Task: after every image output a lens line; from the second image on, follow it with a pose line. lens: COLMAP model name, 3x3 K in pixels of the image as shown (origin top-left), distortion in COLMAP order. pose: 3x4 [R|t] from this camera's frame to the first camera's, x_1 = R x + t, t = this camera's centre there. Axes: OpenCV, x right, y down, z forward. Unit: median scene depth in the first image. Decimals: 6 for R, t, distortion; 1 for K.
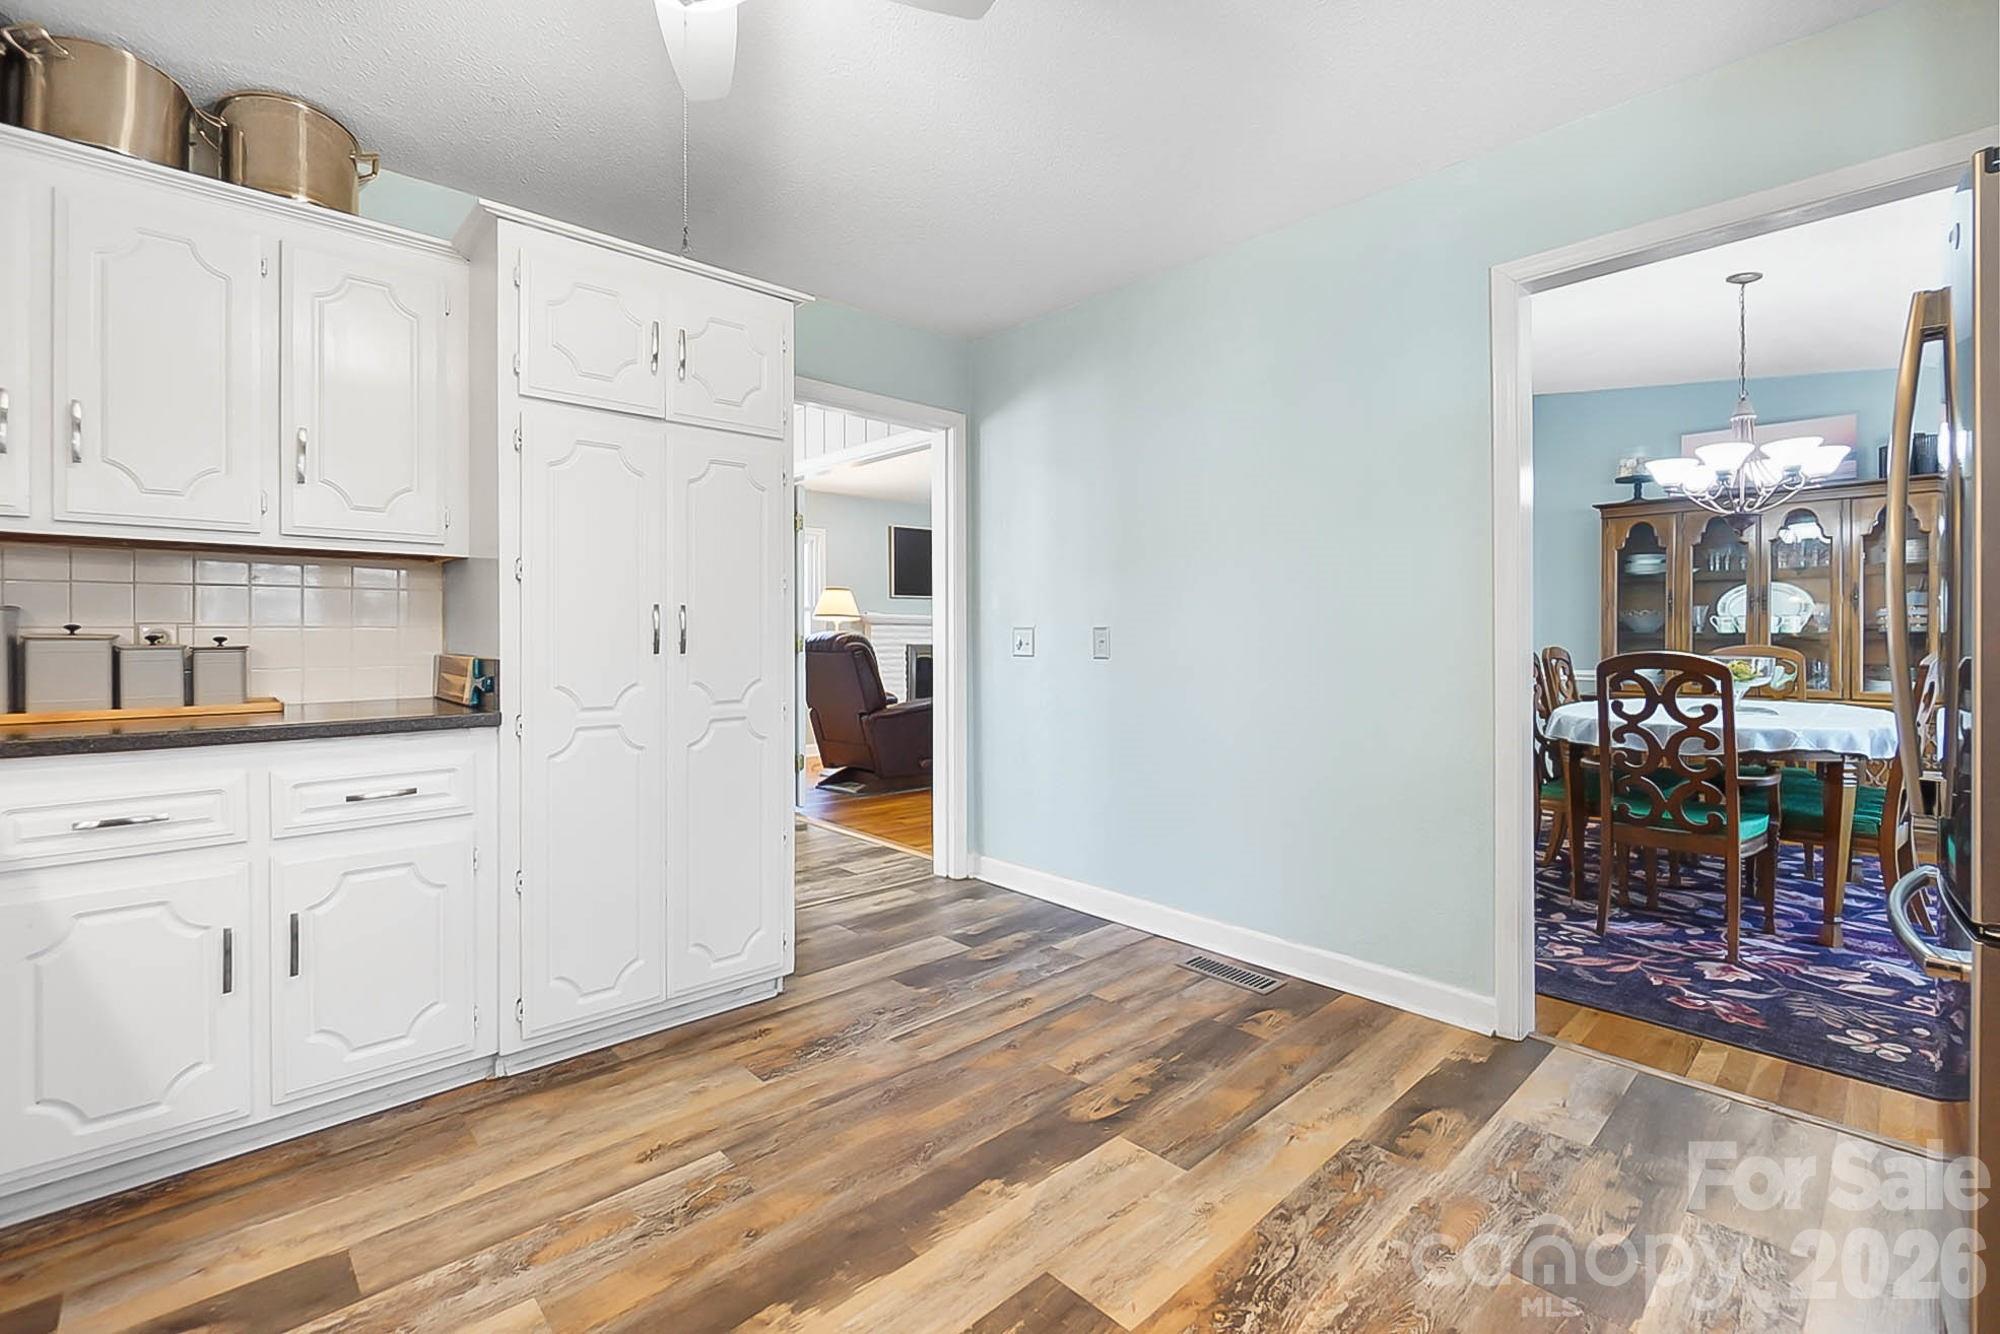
lens RADIAL K [[893.5, 0, 1001.9], [0, 893.5, 639.4], [0, 0, 1]] dist [-0.000534, -0.000812]
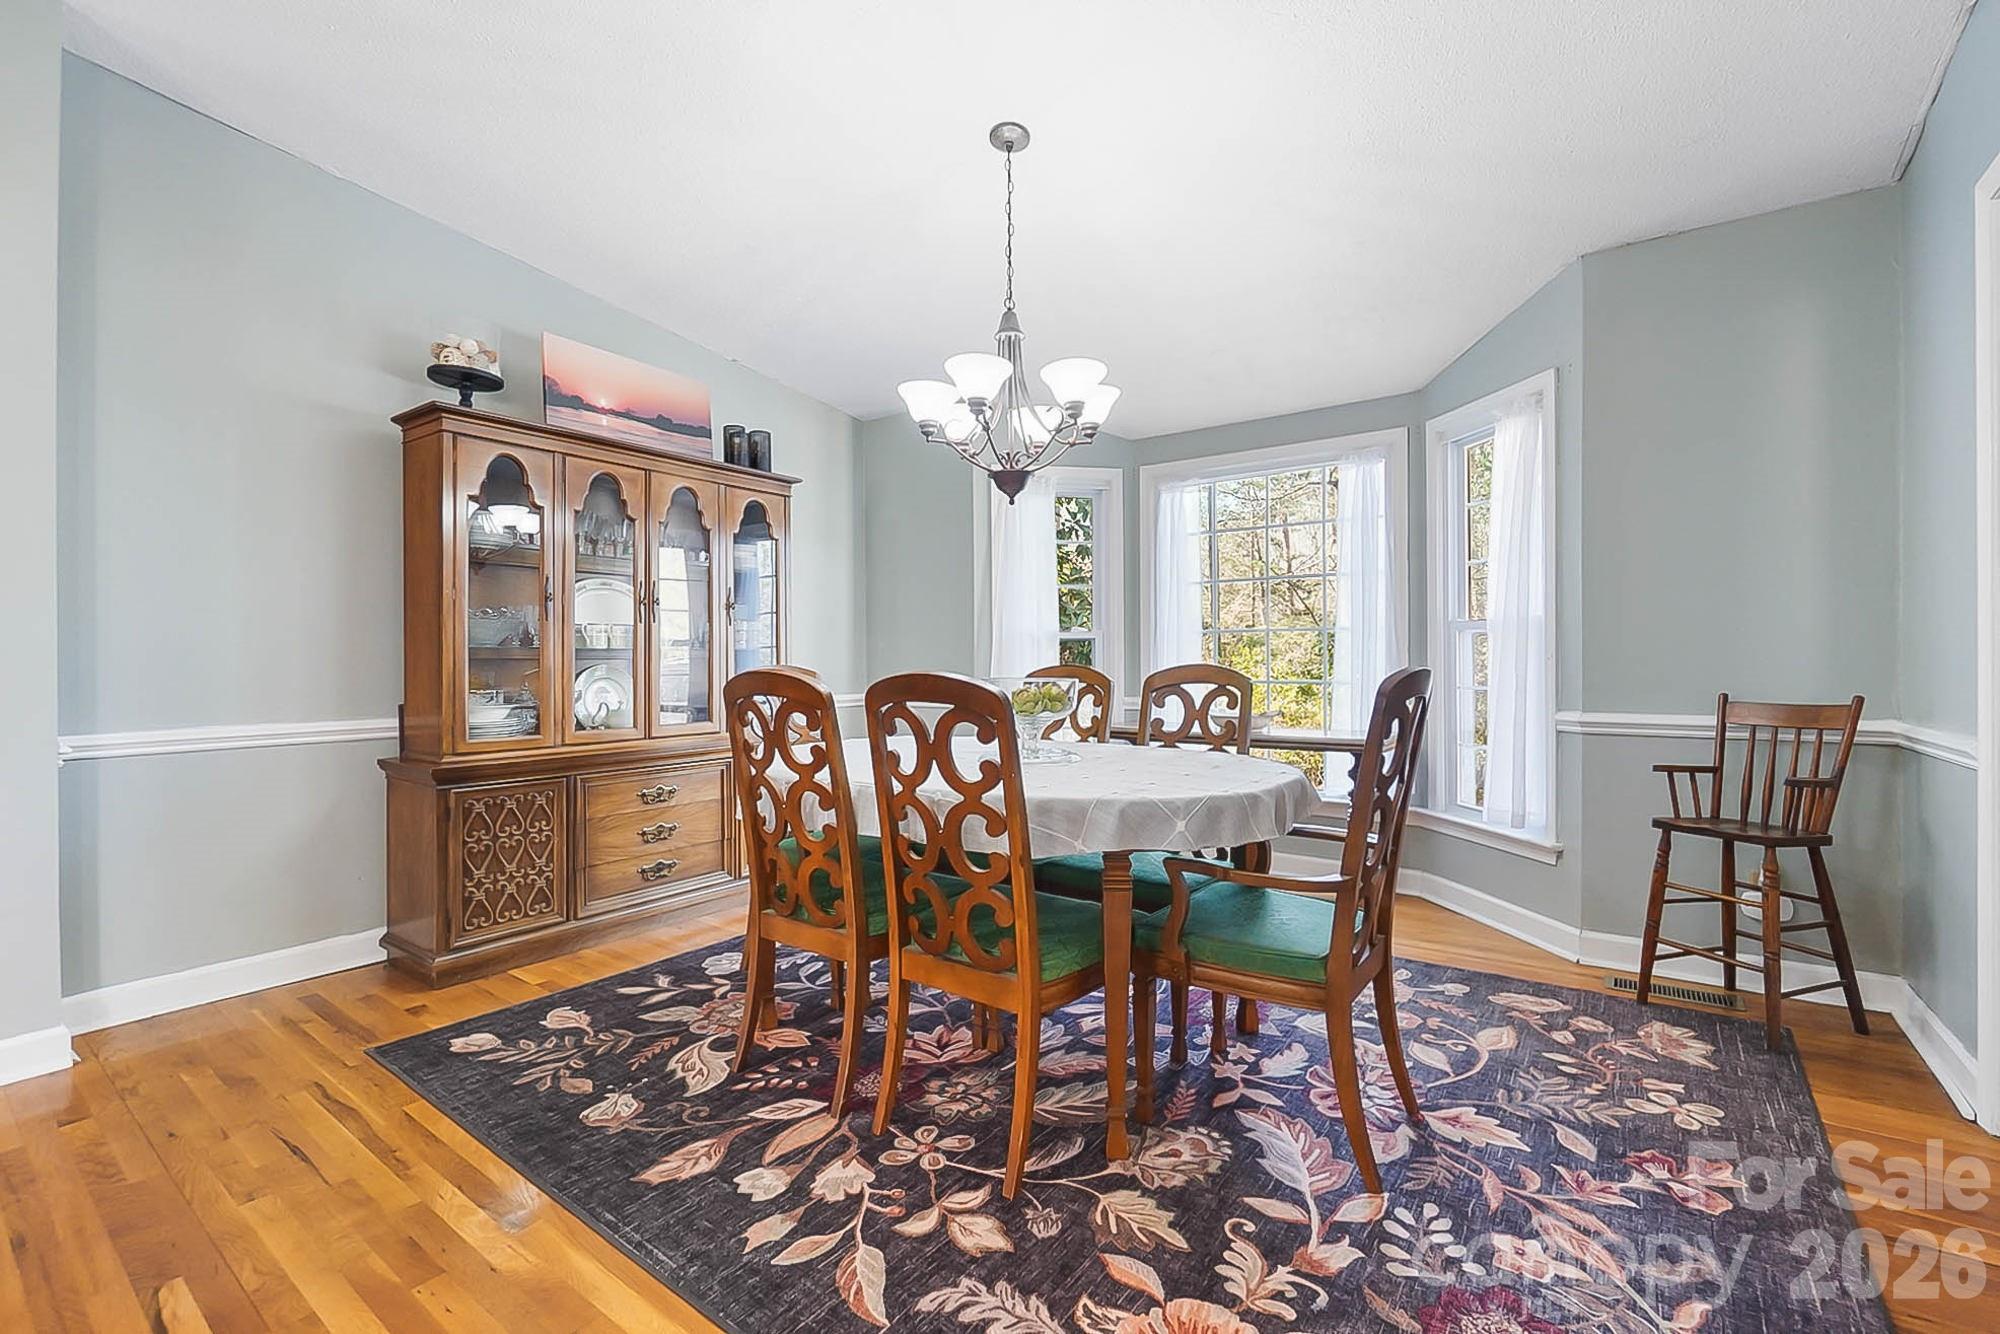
lens RADIAL K [[860.2, 0, 1006.4], [0, 860.2, 657.3], [0, 0, 1]] dist [0.002123, 0.000175]
pose [[-0.177551, 0.001991, 0.984110, 0.197131], [0.007506, 0.999972, -0.000668, 0.004525], [-0.984083, 0.007268, -0.177561, 1.356921]]
